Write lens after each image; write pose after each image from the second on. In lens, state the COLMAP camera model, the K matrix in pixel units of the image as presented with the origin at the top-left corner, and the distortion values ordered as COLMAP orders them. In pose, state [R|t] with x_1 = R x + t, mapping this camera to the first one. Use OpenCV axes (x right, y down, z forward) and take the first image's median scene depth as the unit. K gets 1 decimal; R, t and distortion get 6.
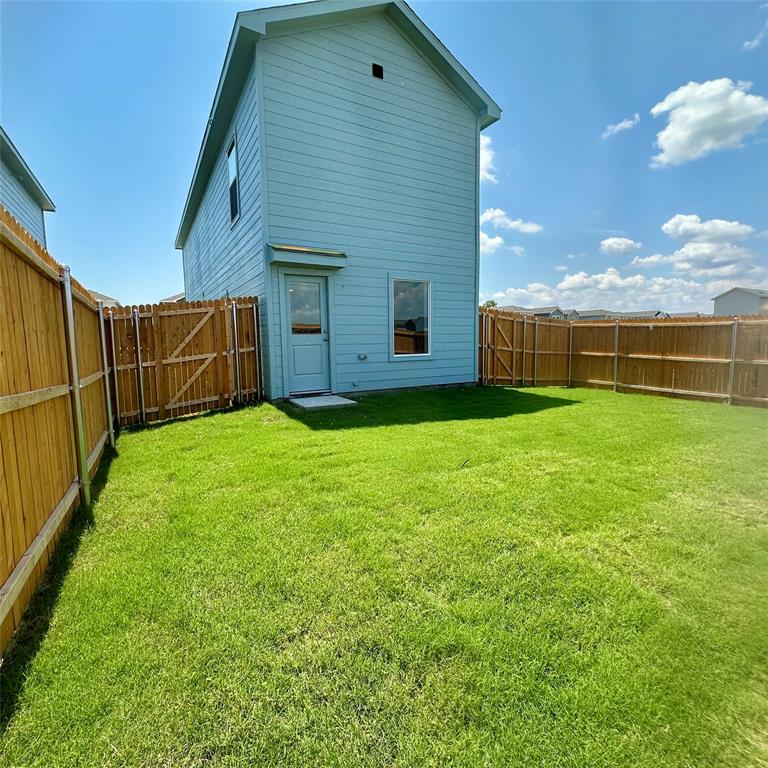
lens RADIAL K [[410.2, 0, 389.5], [0, 410.2, 383.0], [0, 0, 1]] dist [-0.001188, -0.001484]
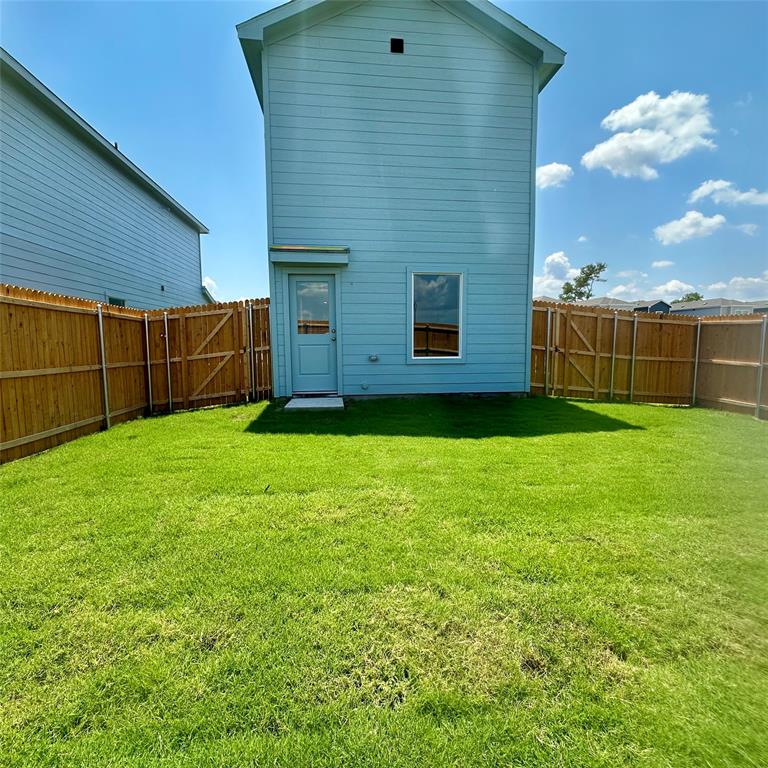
lens RADIAL K [[410.2, 0, 384.4], [0, 410.2, 383.2], [0, 0, 1]] dist [-0.001188, -0.001484]
pose [[0.916543, 0.050027, -0.396794, 0.342165], [-0.049735, 0.998702, 0.011034, -0.018831], [0.396831, 0.009621, 0.917841, 0.157125]]
